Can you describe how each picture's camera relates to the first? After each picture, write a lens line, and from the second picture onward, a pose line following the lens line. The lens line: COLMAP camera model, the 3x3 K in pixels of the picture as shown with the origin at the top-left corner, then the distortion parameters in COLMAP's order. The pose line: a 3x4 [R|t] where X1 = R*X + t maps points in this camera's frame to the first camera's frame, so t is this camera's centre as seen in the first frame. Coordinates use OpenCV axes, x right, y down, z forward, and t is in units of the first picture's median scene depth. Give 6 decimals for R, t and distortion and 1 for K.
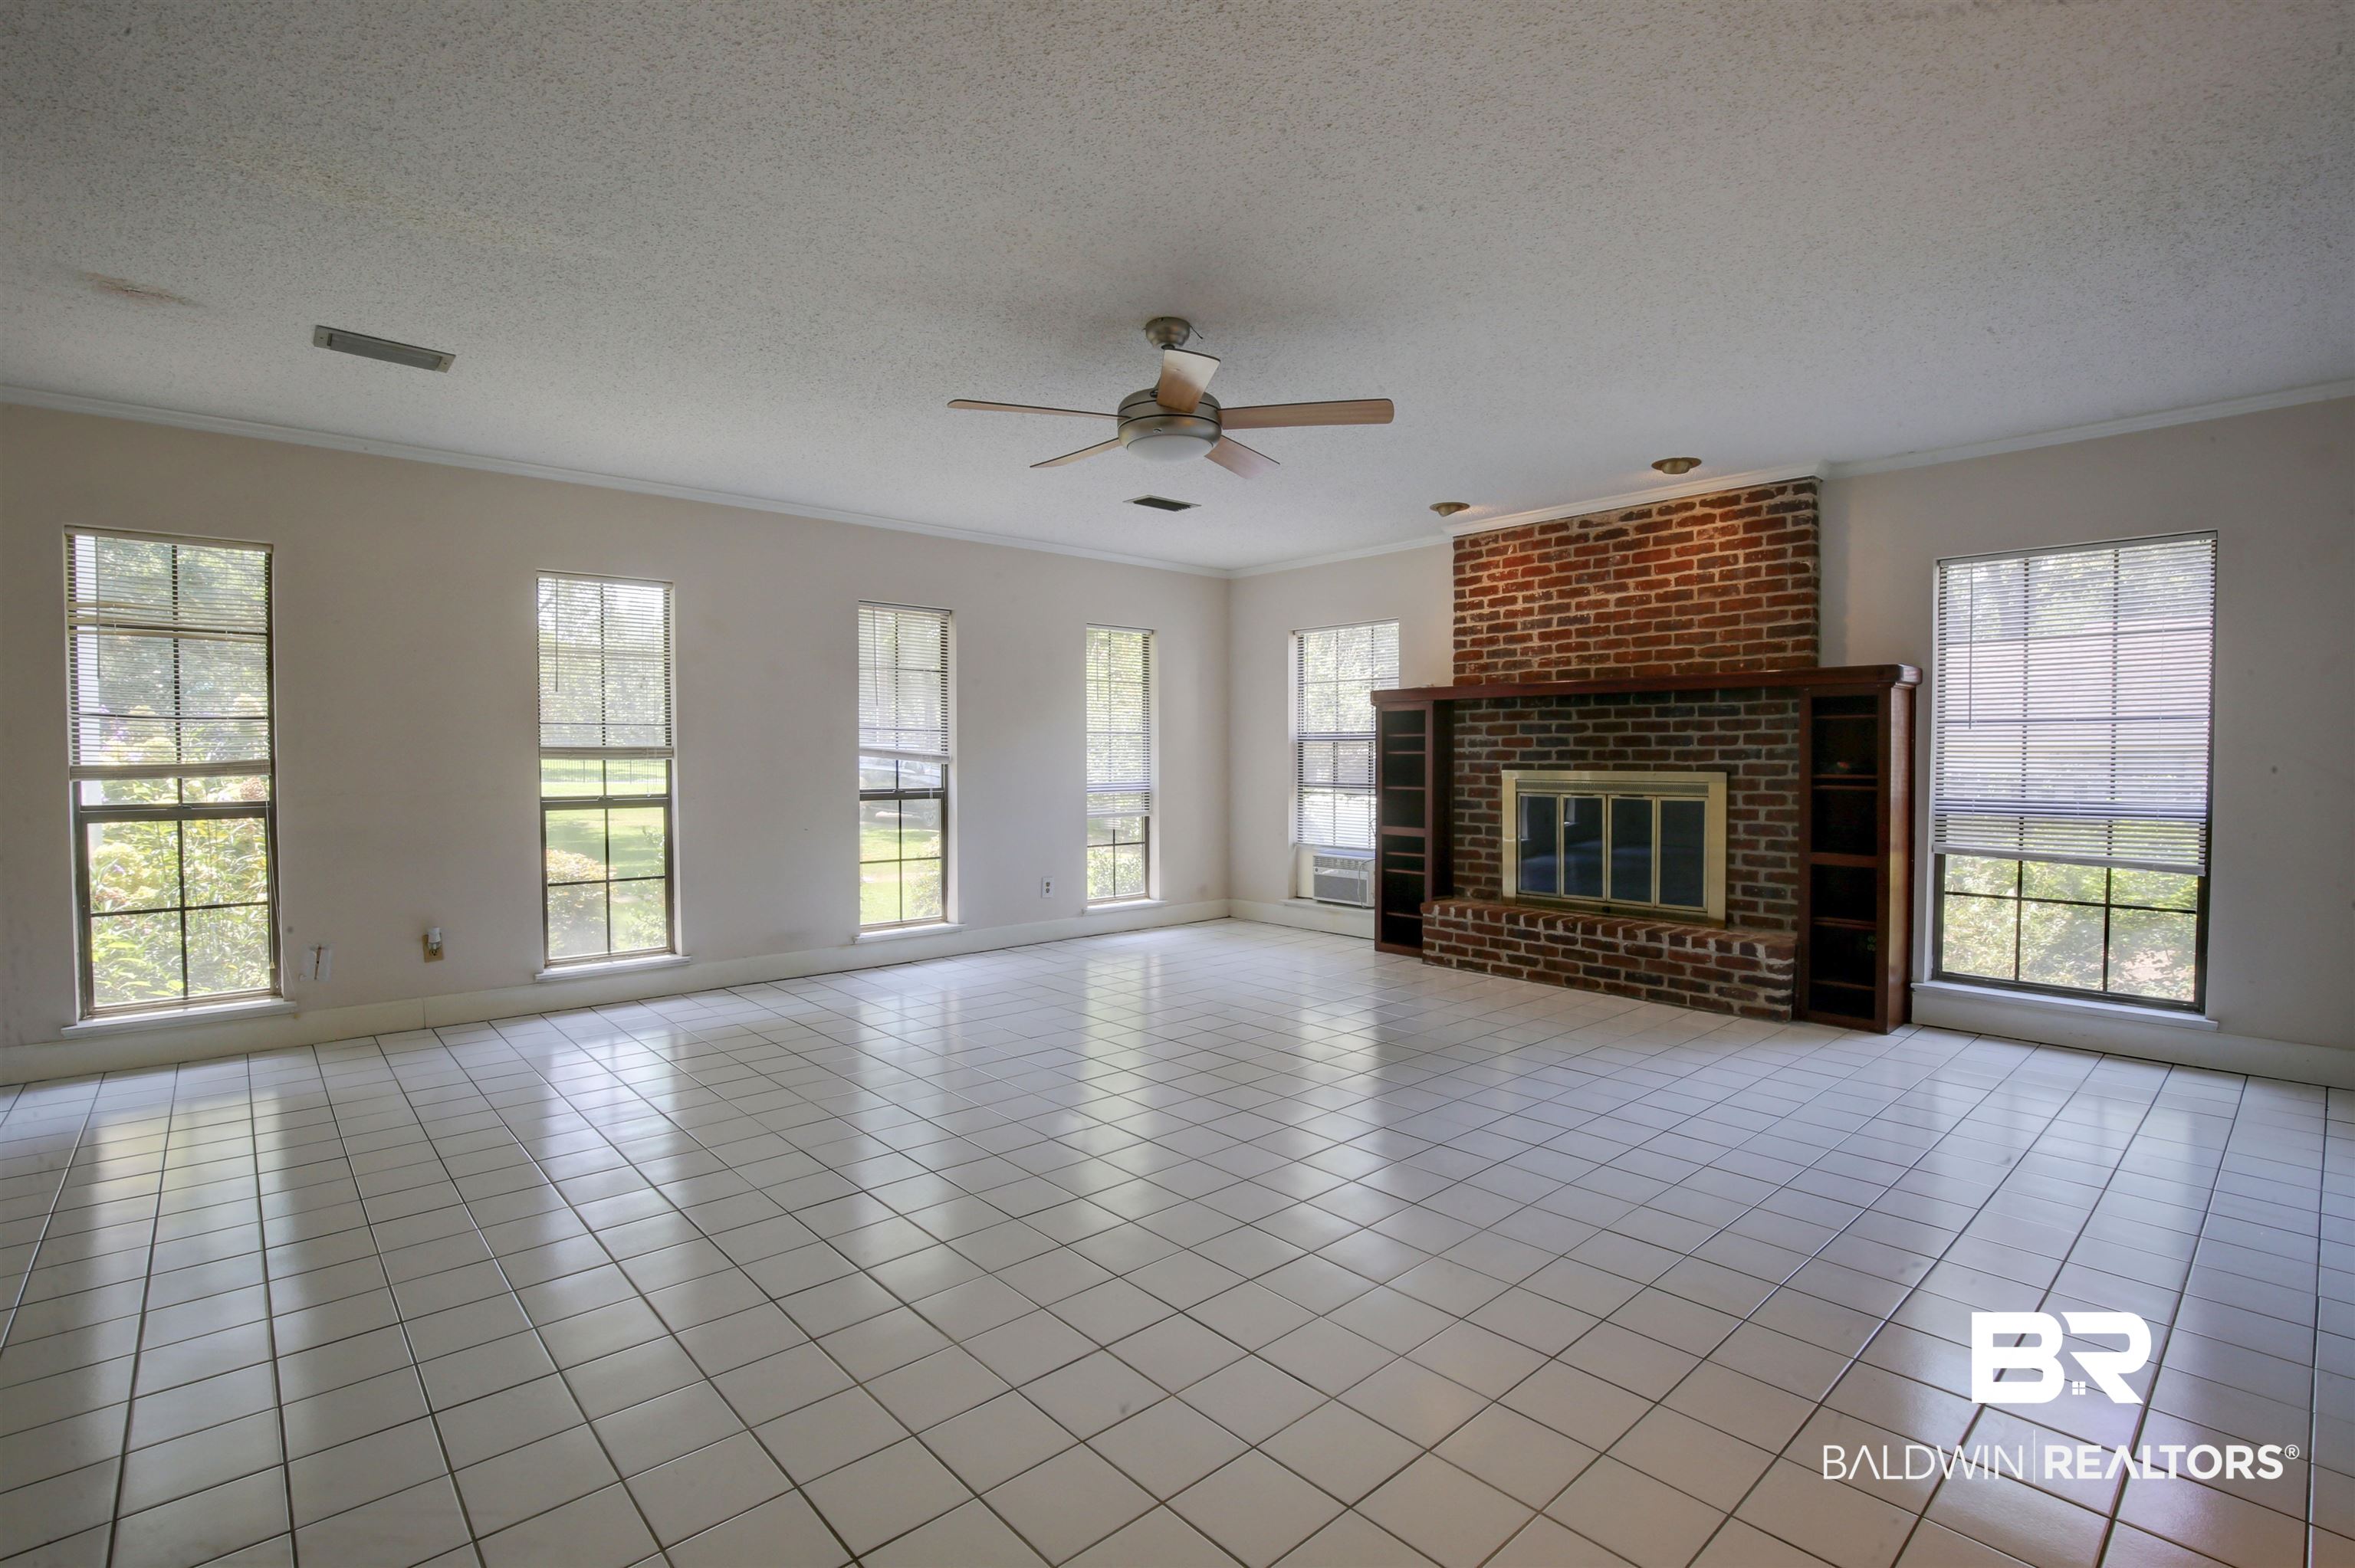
lens RADIAL K [[1082.1, 0, 1183.9], [0, 1082.1, 779.2], [0, 0, 1]] dist [-0.000321, 0.000051]
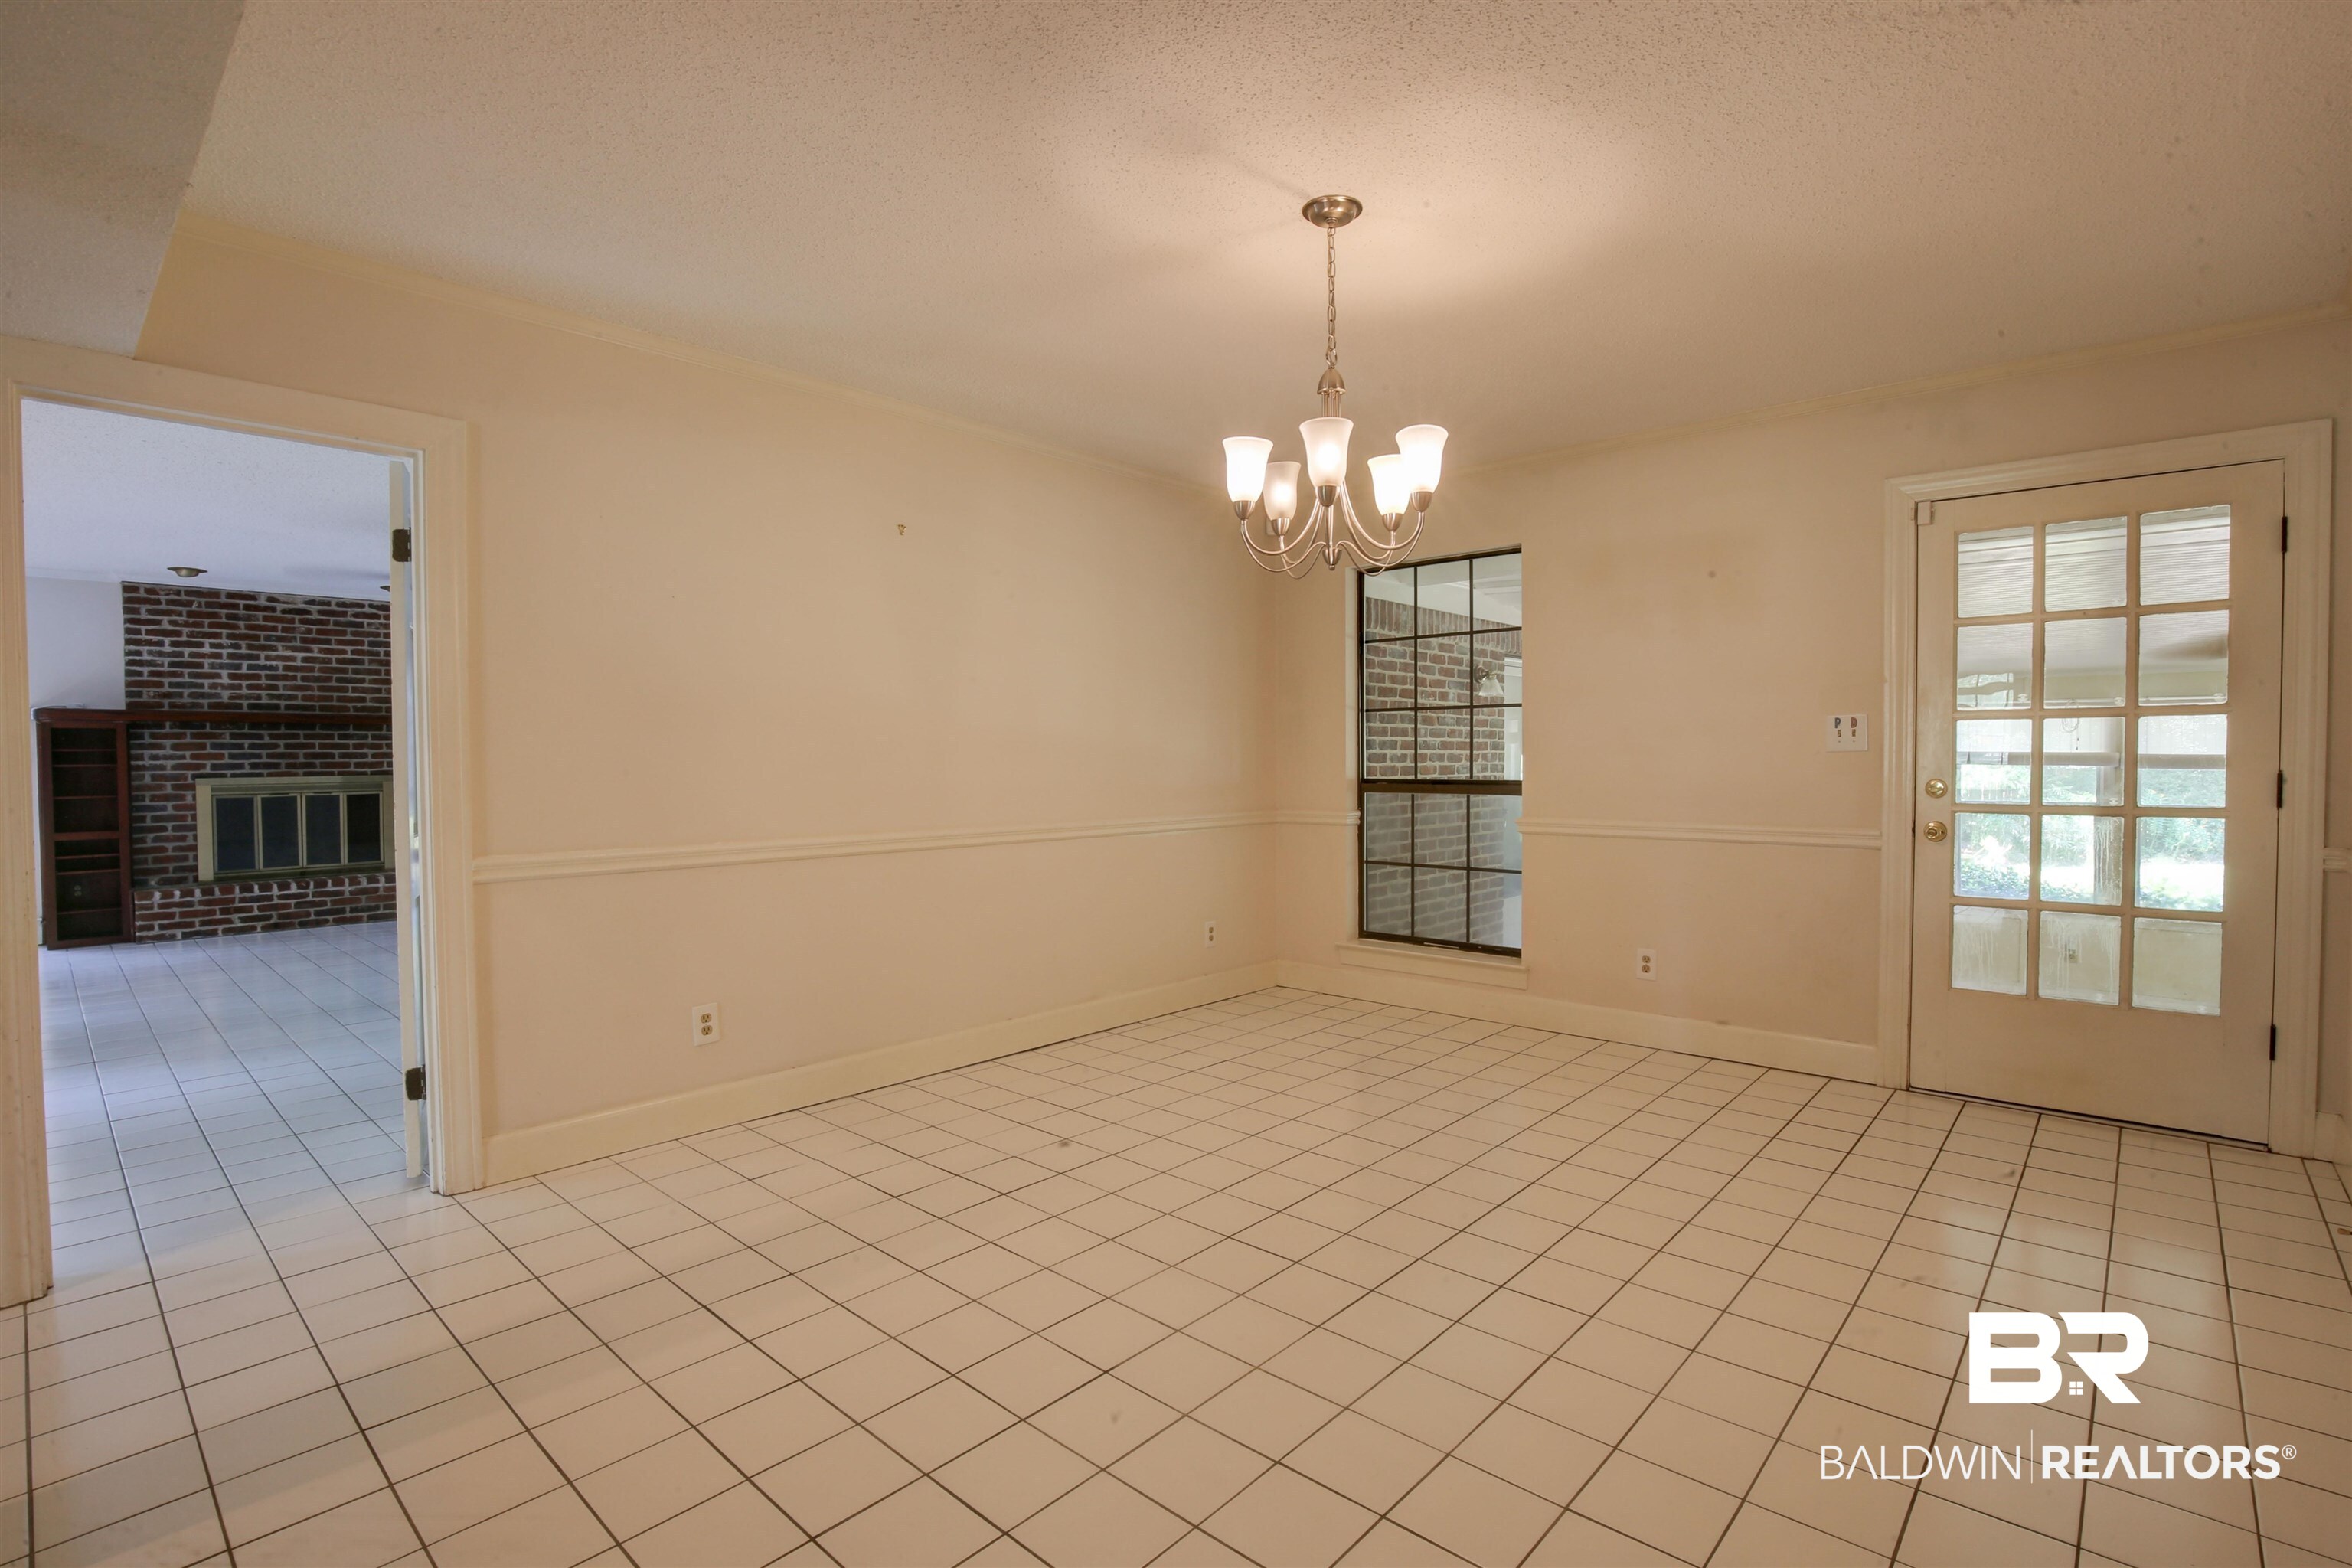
lens RADIAL K [[1080.9, 0, 1182.2], [0, 1080.9, 782.4], [0, 0, 1]] dist [-0.000321, 0.000051]
pose [[-0.081538, -0.022034, 0.996427, -1.075140], [0.034224, 0.999104, 0.024894, 0.004234], [-0.996082, 0.036132, -0.080711, -0.043060]]
